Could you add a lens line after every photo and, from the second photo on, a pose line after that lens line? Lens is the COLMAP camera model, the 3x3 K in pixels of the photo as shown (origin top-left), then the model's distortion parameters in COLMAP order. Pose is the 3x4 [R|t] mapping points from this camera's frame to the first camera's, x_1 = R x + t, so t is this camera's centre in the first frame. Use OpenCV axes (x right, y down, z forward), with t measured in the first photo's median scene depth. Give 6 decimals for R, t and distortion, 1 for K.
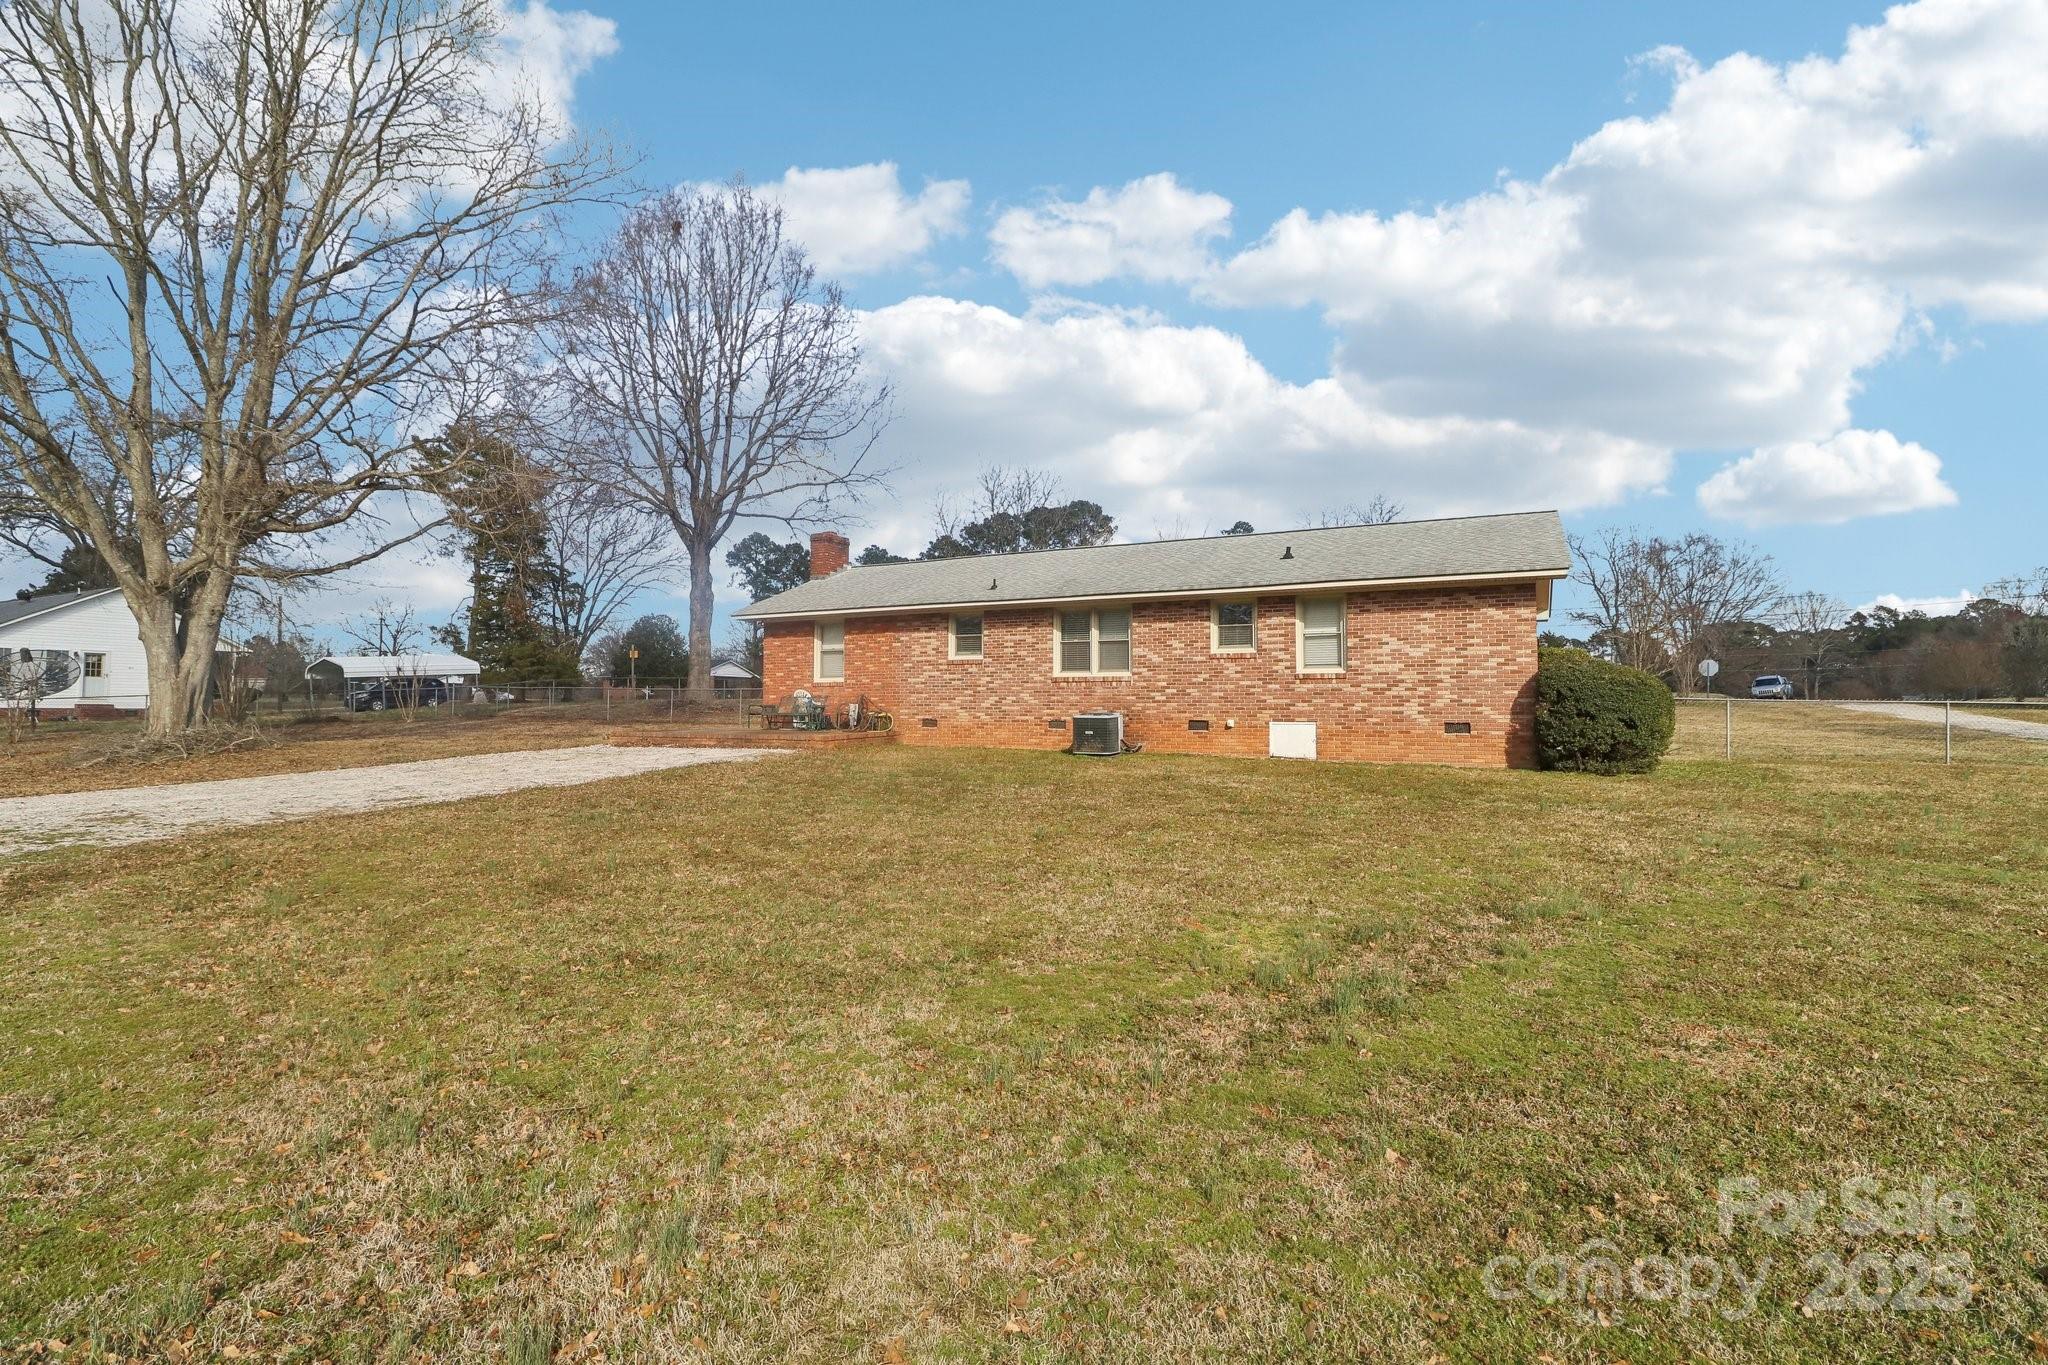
lens RADIAL K [[977.7, 0, 983.4], [0, 977.7, 660.6], [0, 0, 1]] dist [0.019751, -0.004774]
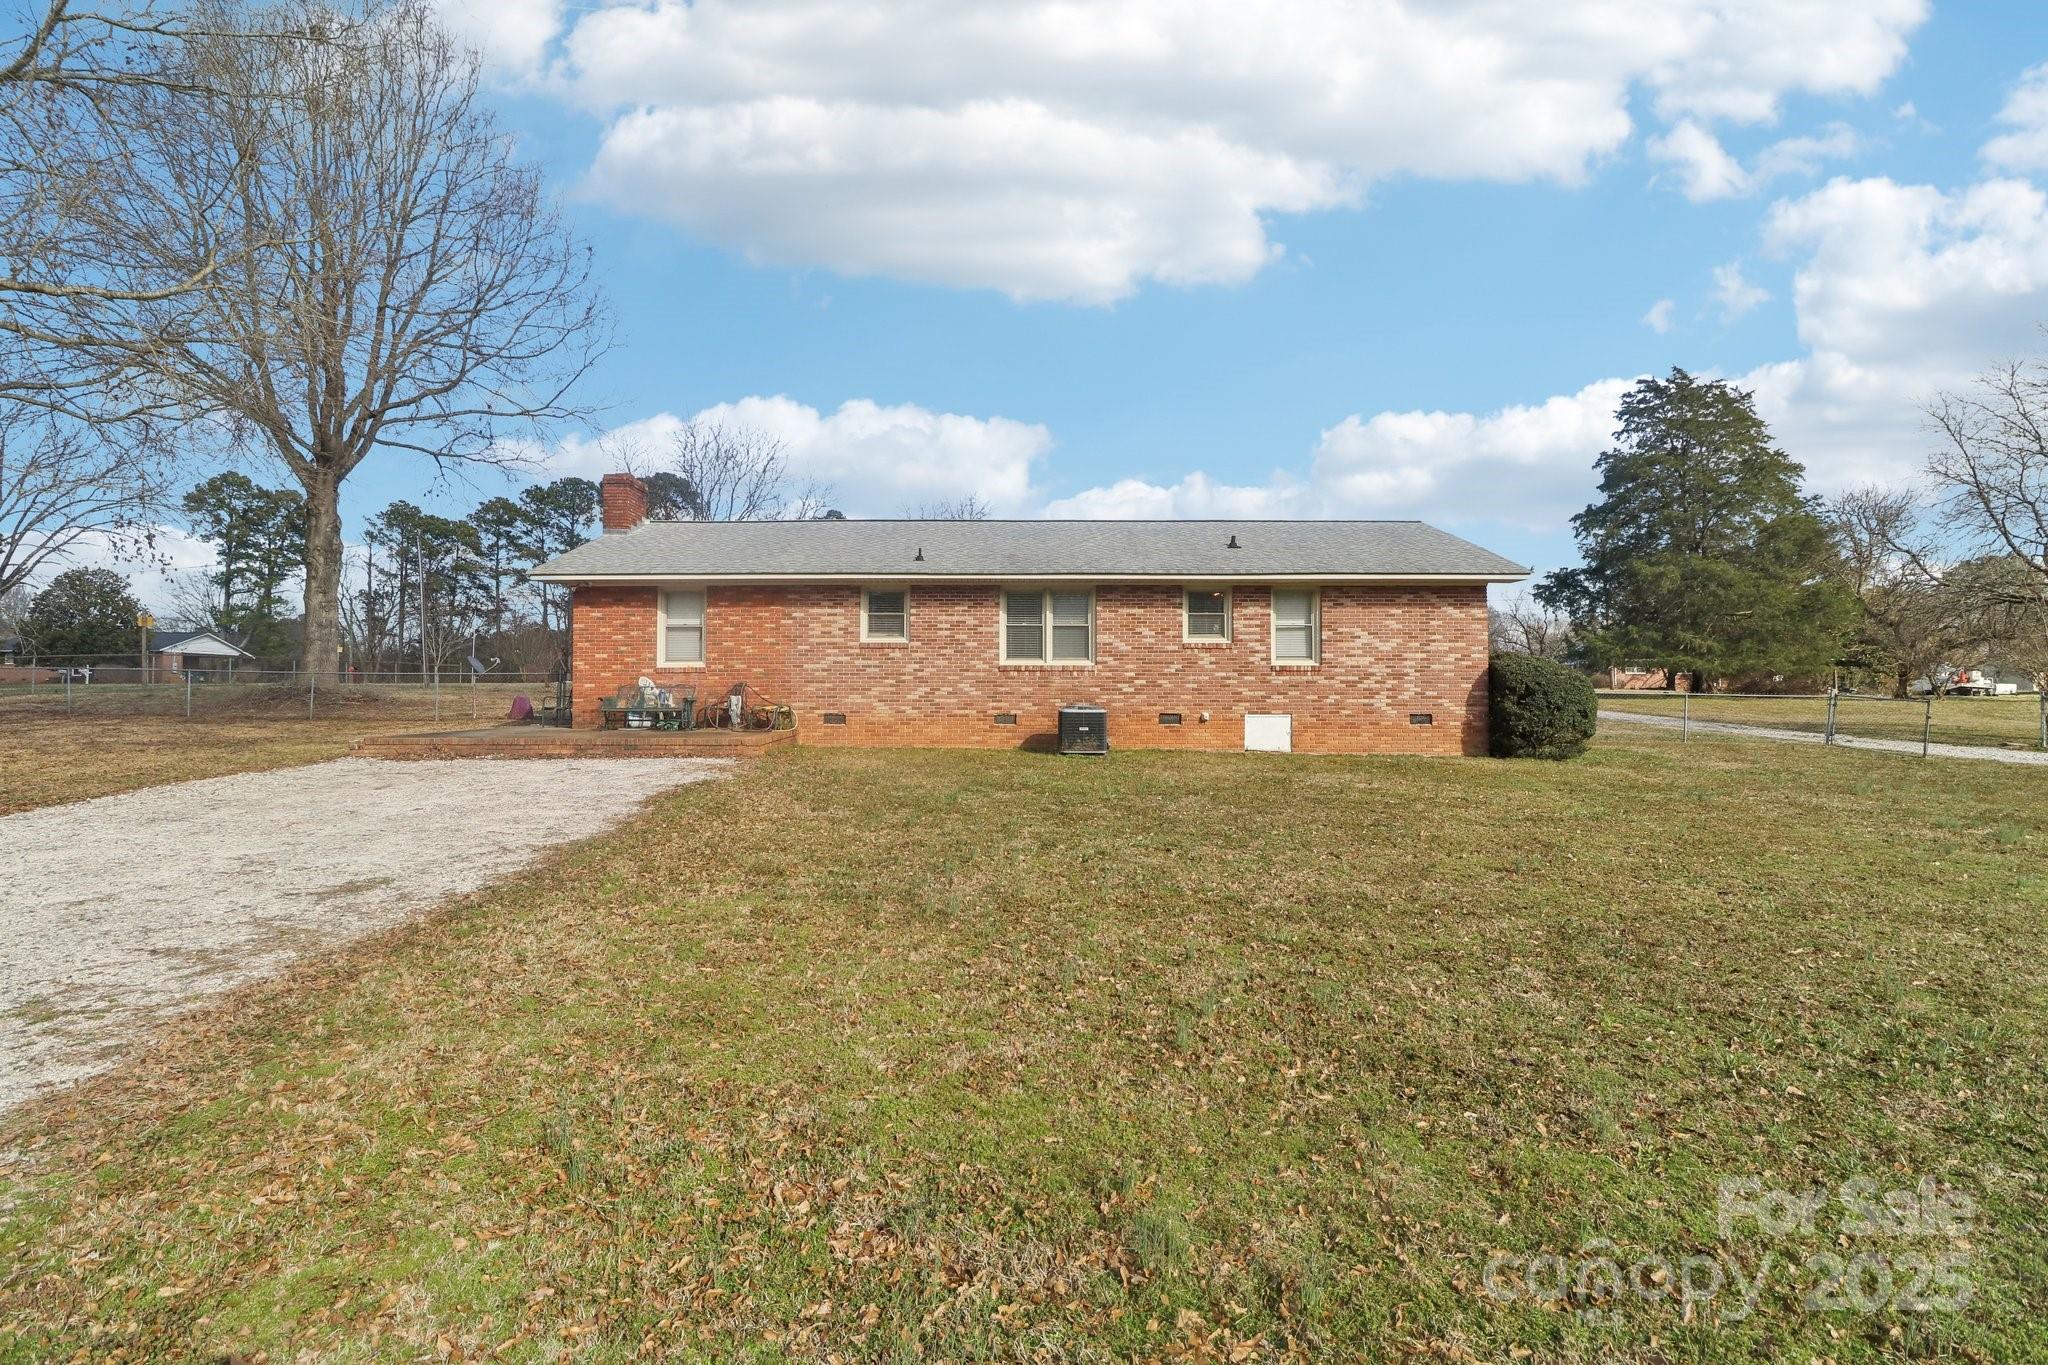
lens RADIAL K [[977.7, 0, 1040.3], [0, 977.7, 639.8], [0, 0, 1]] dist [0.019751, -0.004774]
pose [[0.894830, 0.024265, 0.445746, -0.304717], [-0.021226, 0.999705, -0.011811, 0.003965], [-0.445901, 0.001108, 0.895081, 0.211103]]
